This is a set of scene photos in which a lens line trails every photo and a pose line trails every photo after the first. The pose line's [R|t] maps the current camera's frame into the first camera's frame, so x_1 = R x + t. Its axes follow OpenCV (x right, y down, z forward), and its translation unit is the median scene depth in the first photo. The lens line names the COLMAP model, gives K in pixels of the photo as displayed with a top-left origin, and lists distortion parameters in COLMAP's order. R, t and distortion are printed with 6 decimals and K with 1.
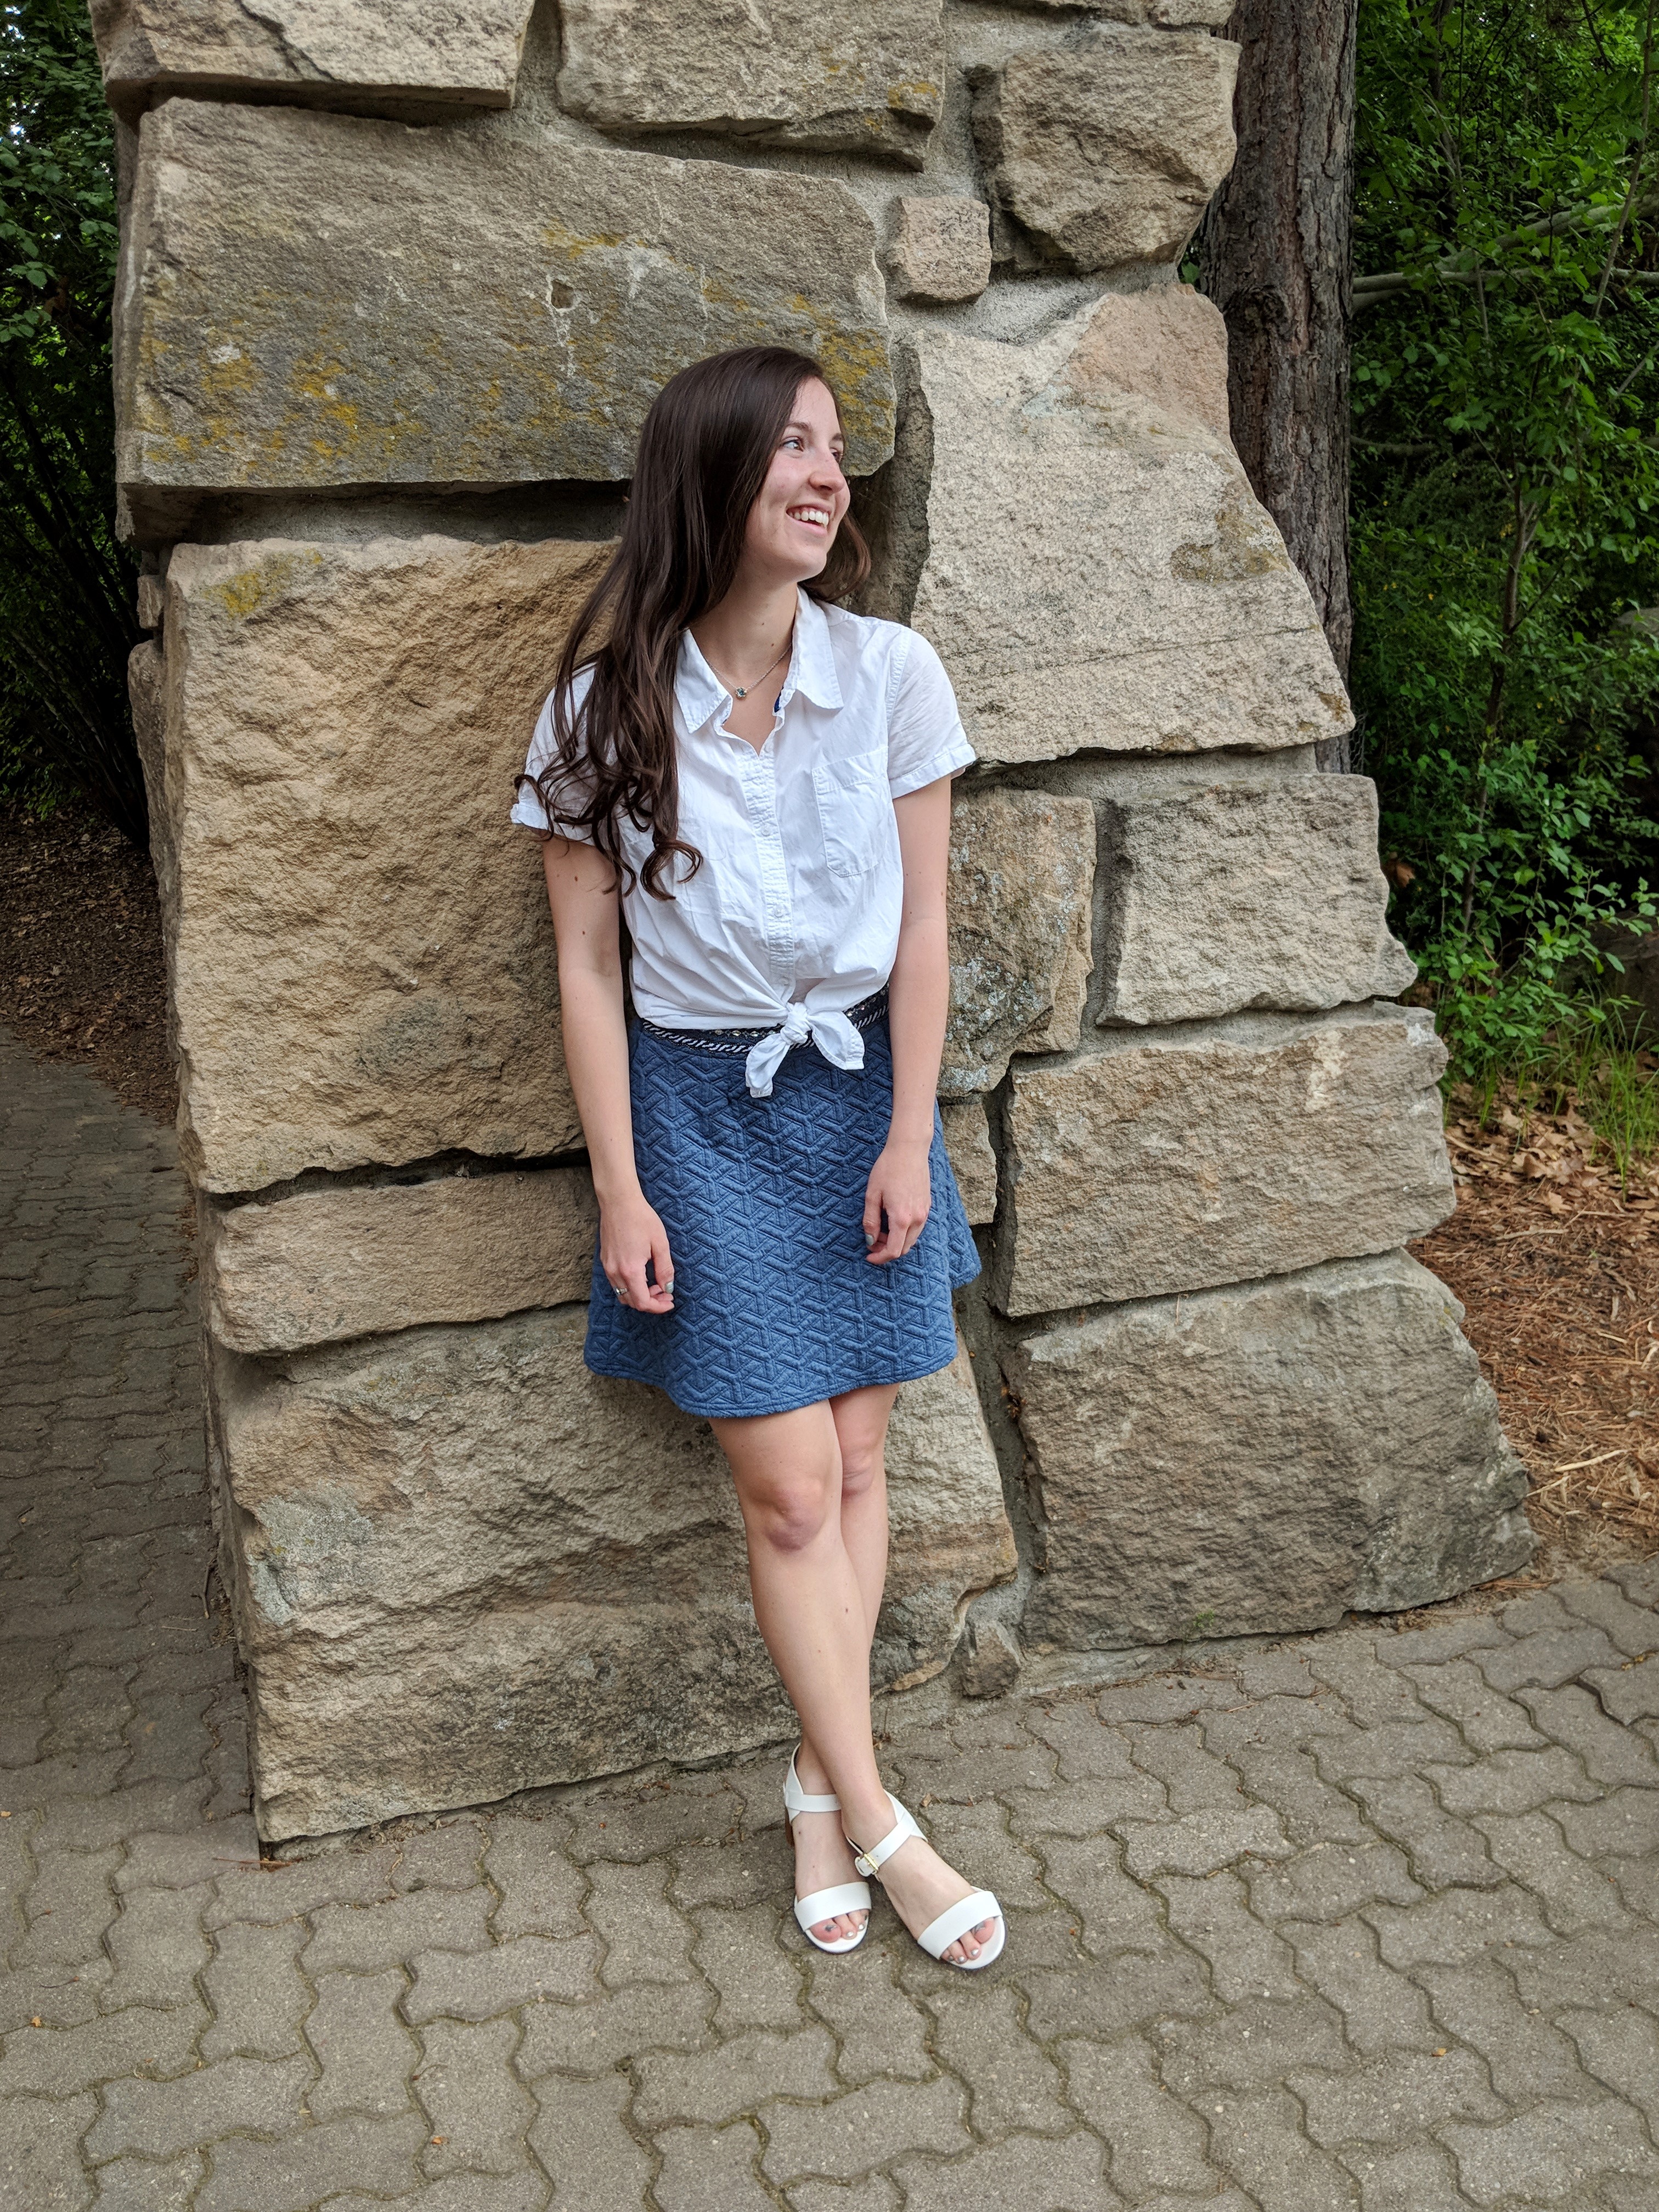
lens RADIAL K [[1926.4, 0, 832.9], [0, 1926.4, 1055.8], [0, 0, 1]] dist [0.049074, -0.130602]
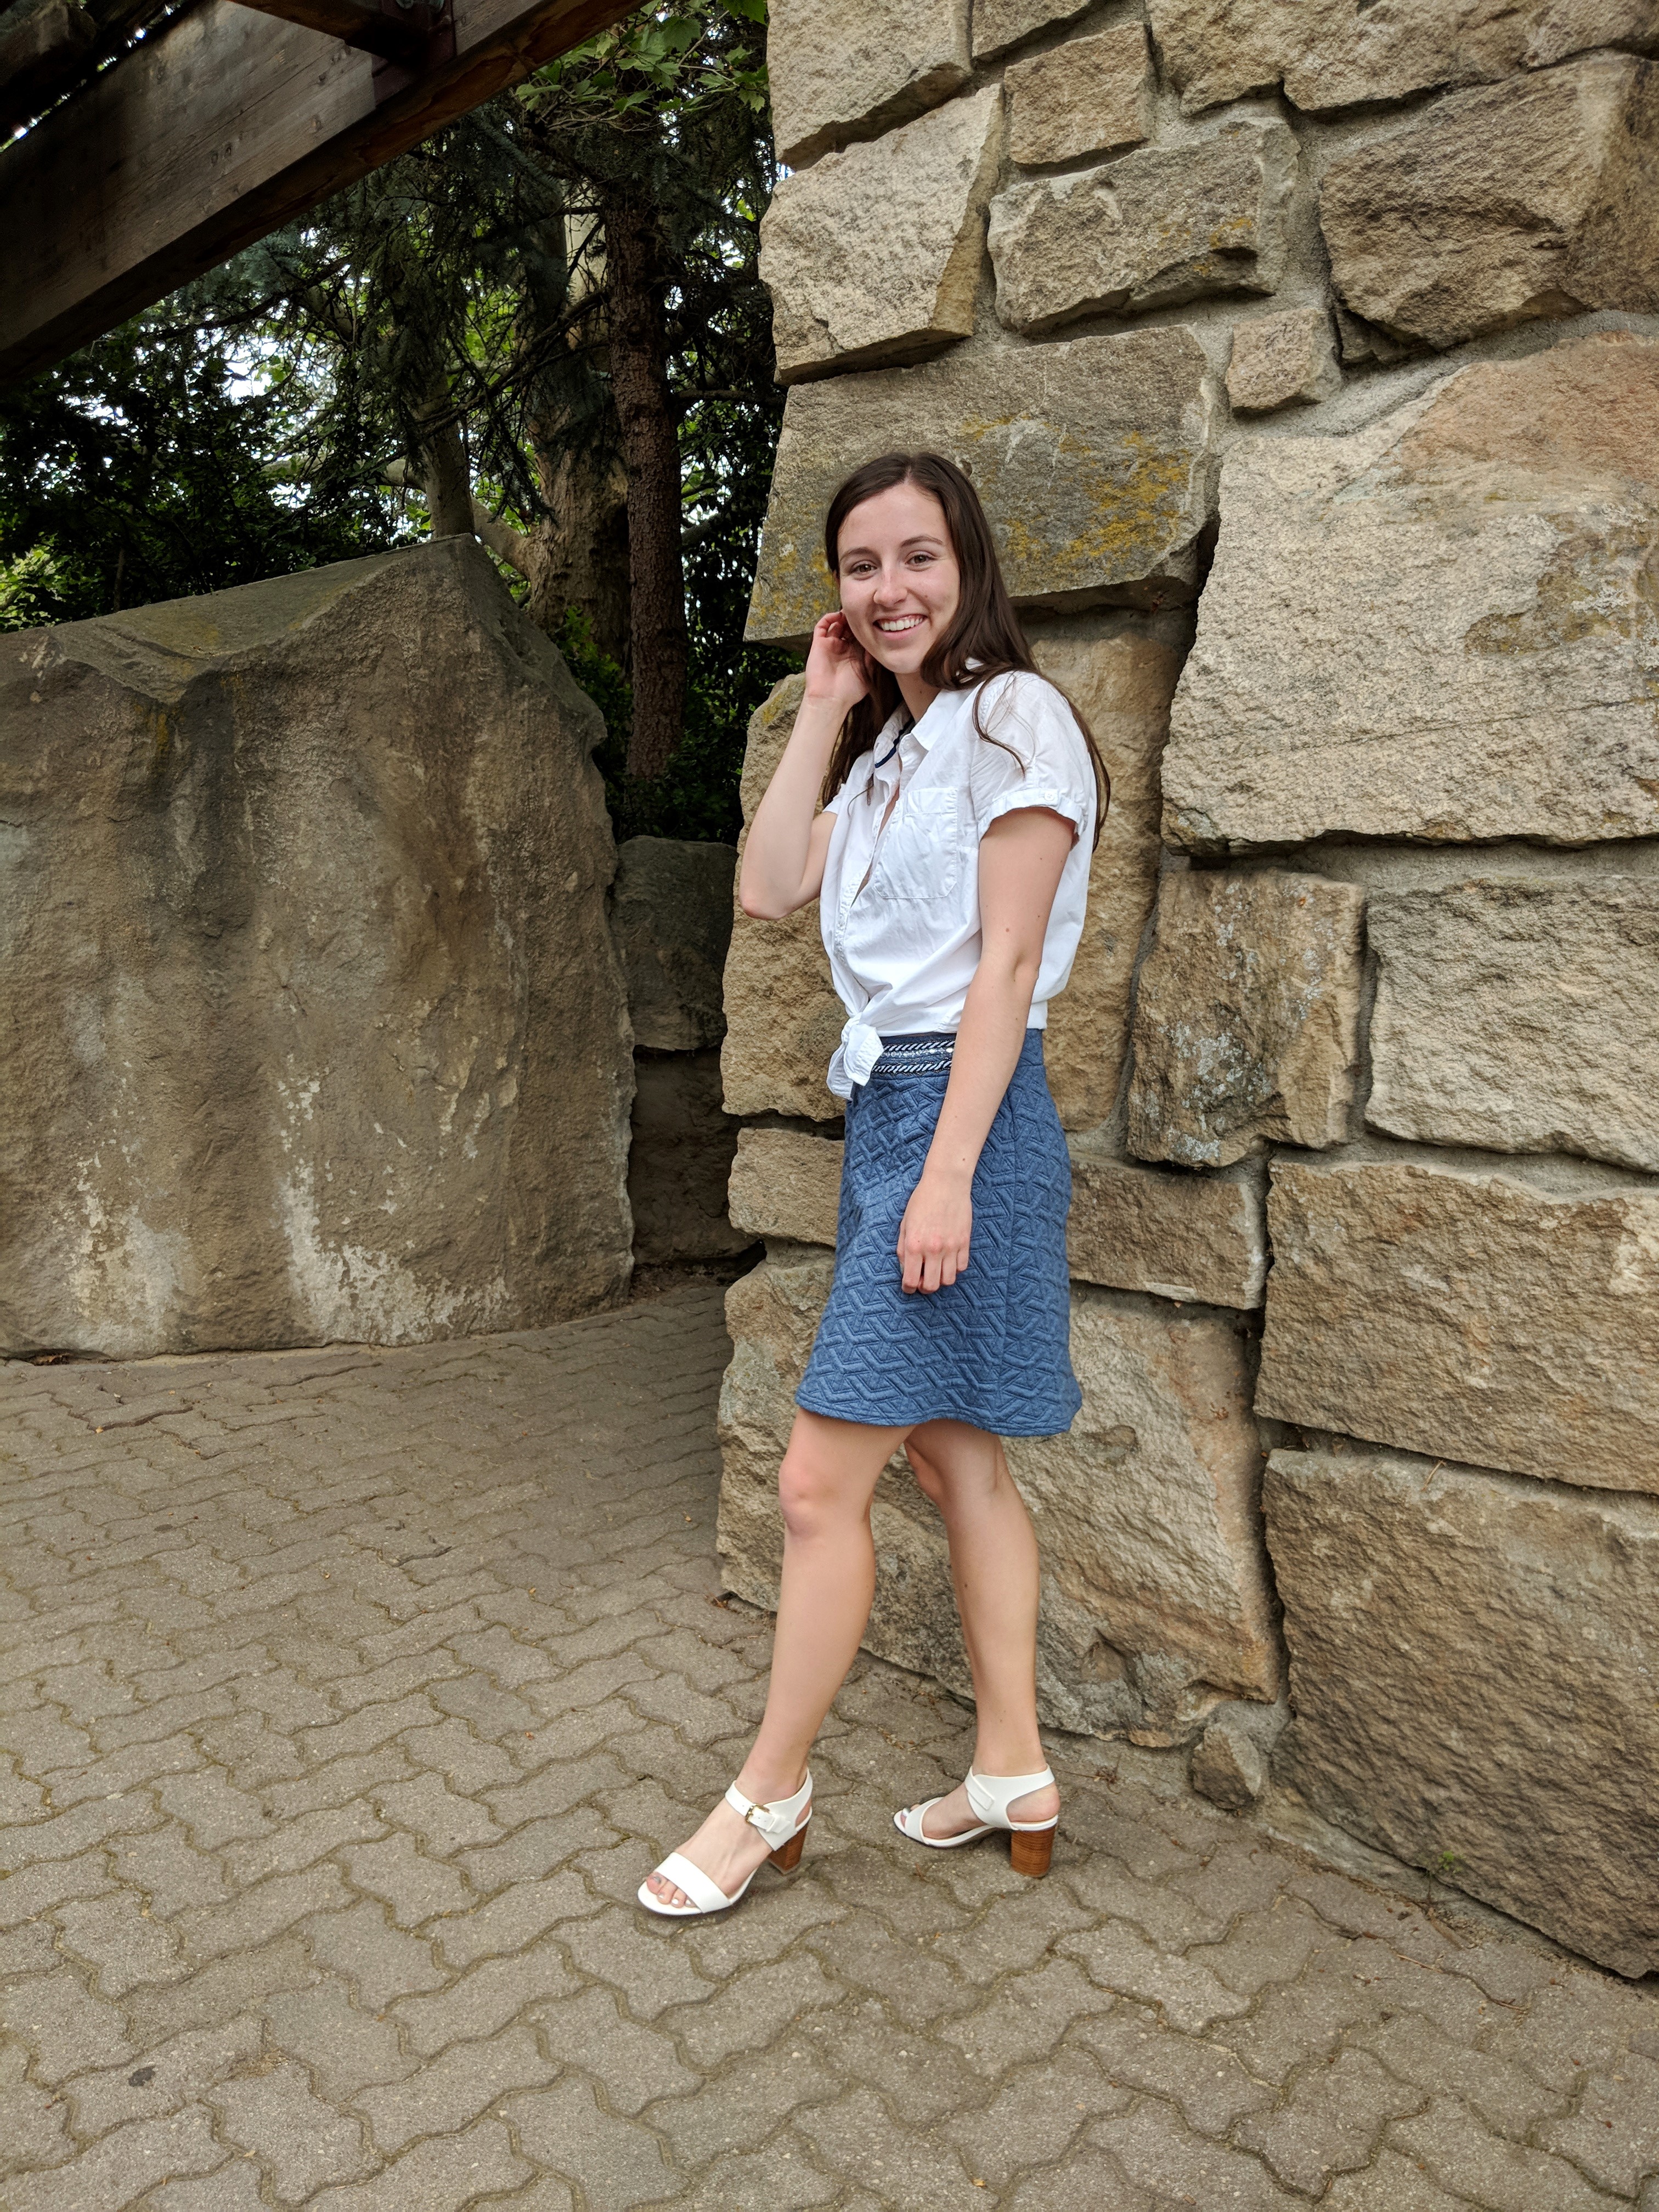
lens RADIAL K [[1782.8, 0, 794.9], [0, 1782.8, 1104.1], [0, 0, 1]] dist [0.038607, -0.096041]
pose [[0.448297, 0.139141, -0.882989, 0.824120], [-0.224033, 0.973773, 0.039704, -0.000905], [0.865355, 0.180019, 0.467711, 0.370917]]
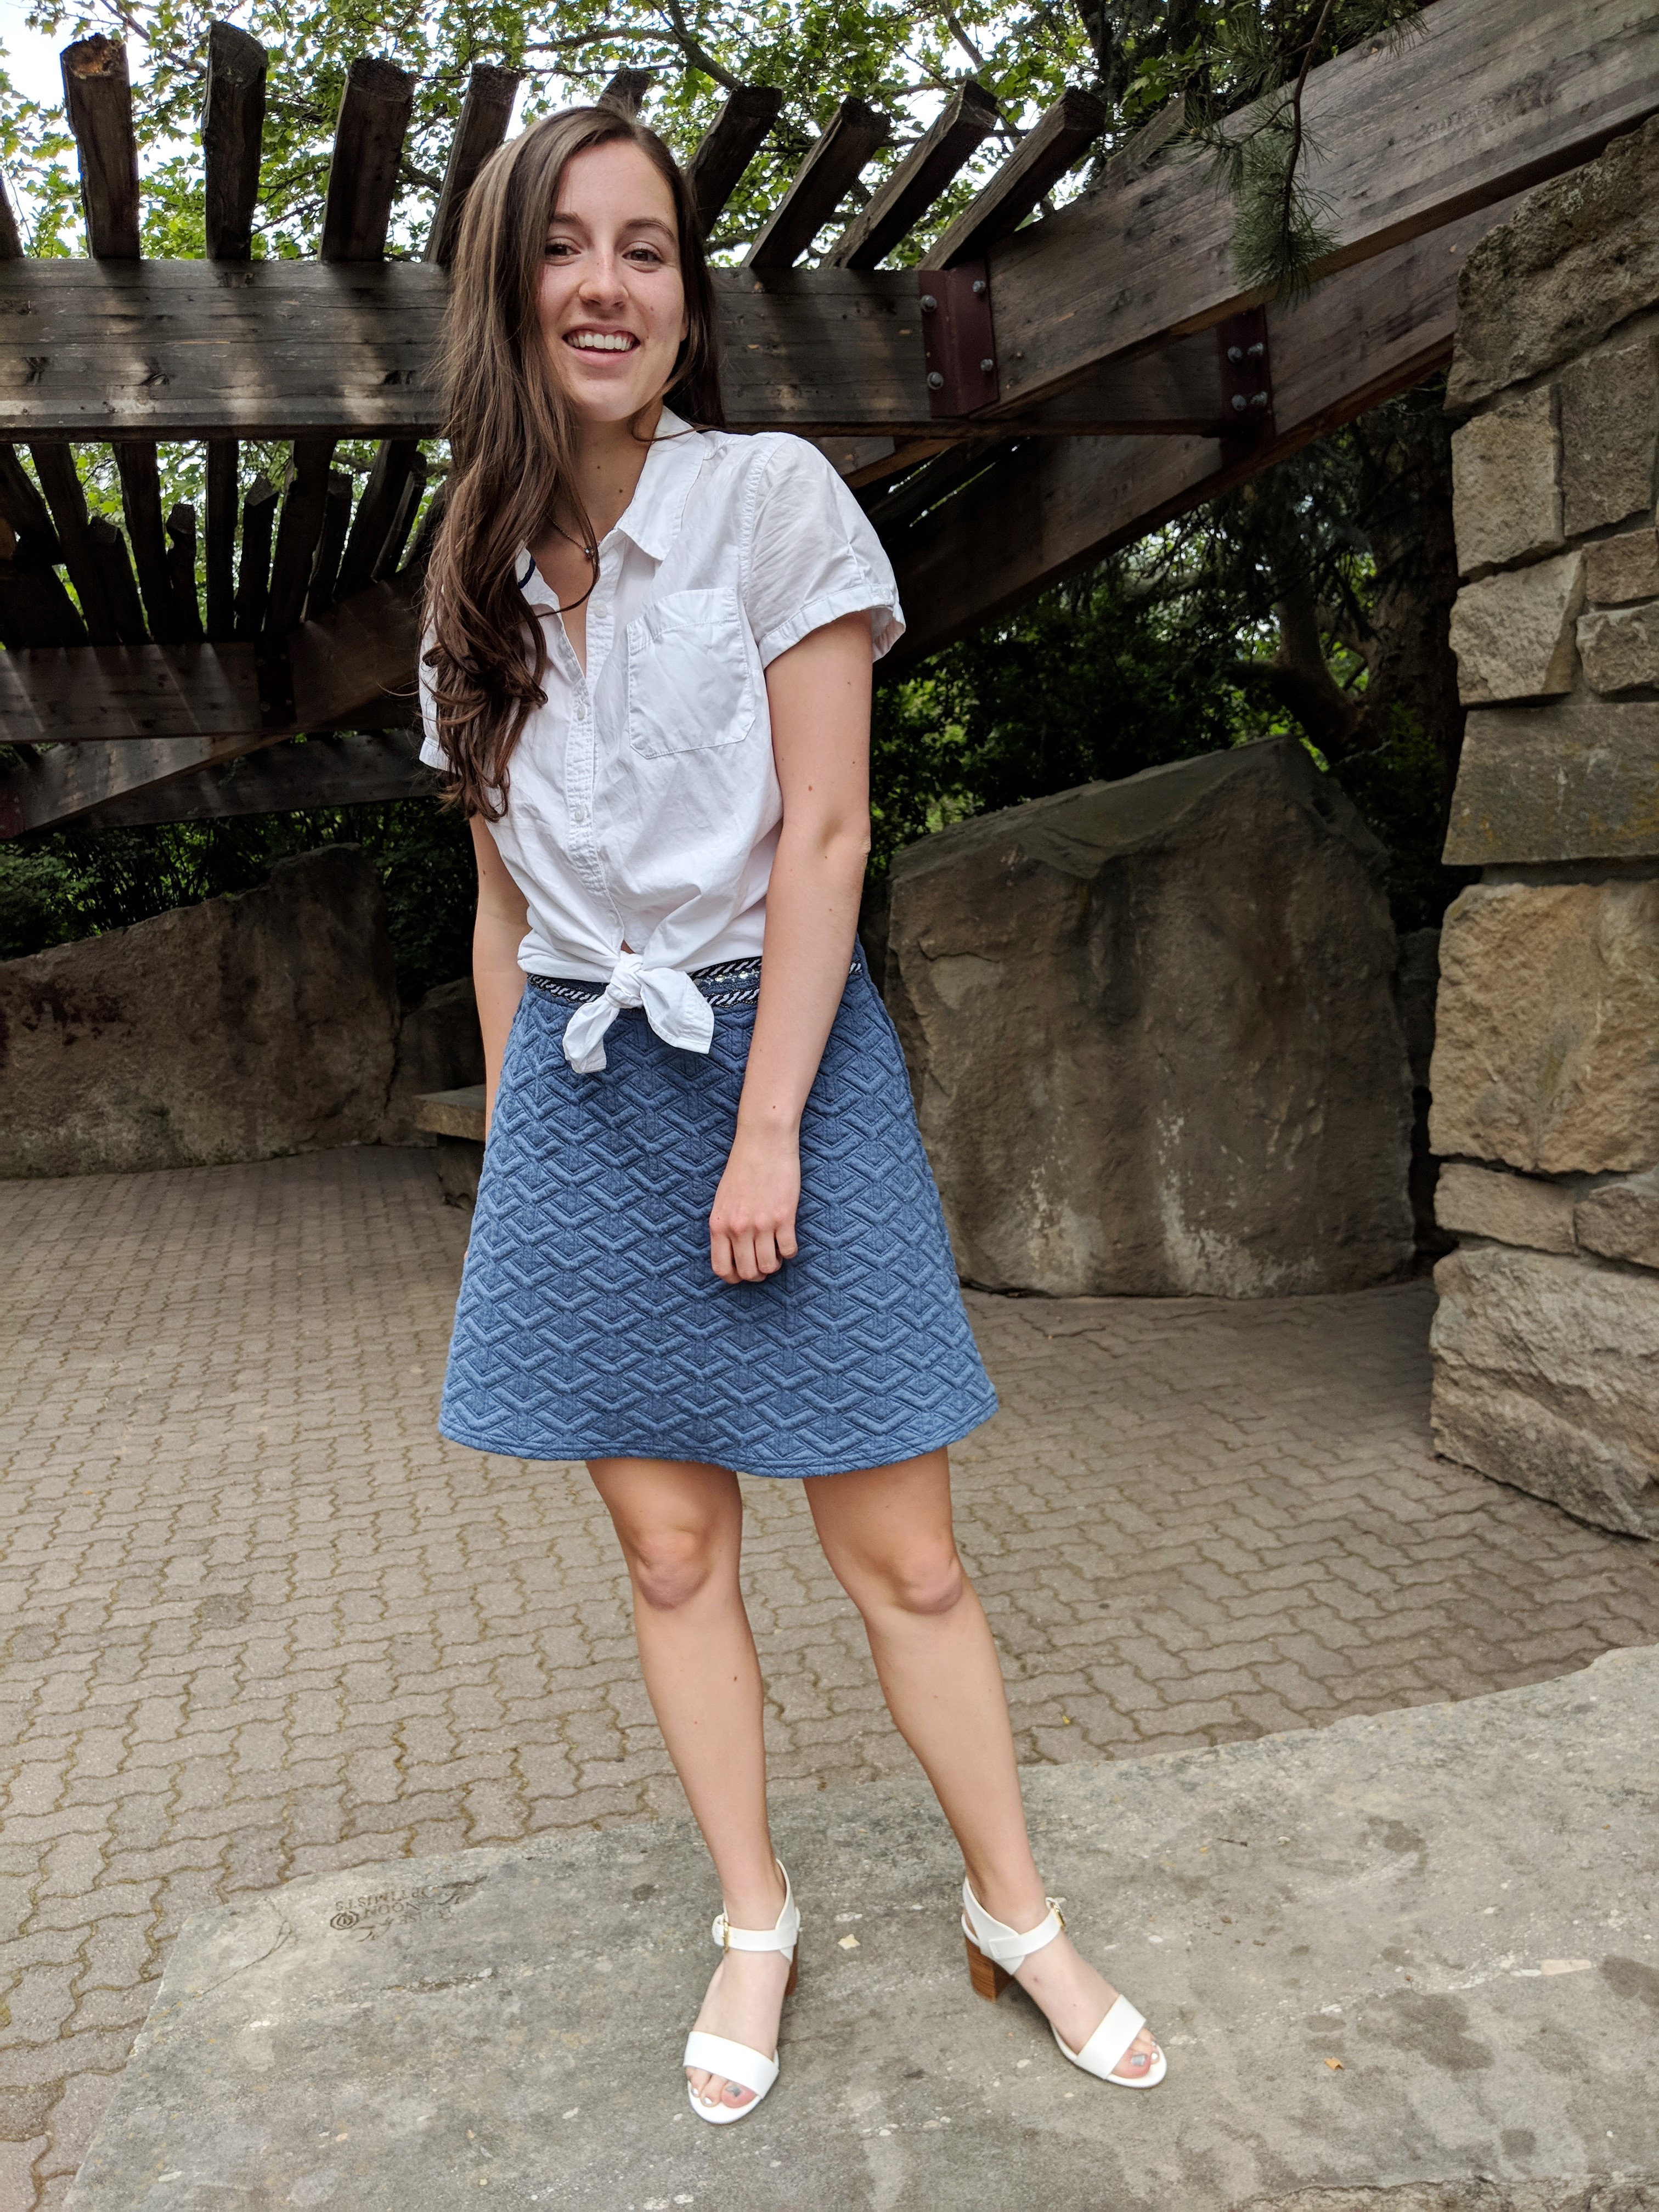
lens RADIAL K [[1782.8, 0, 811.8], [0, 1782.8, 1111.8], [0, 0, 1]] dist [0.038607, -0.096041]
pose [[0.003971, 0.149461, -0.988760, 1.688371], [-0.178251, 0.973038, 0.146369, -0.150693], [0.983977, 0.175666, 0.030506, 0.153802]]
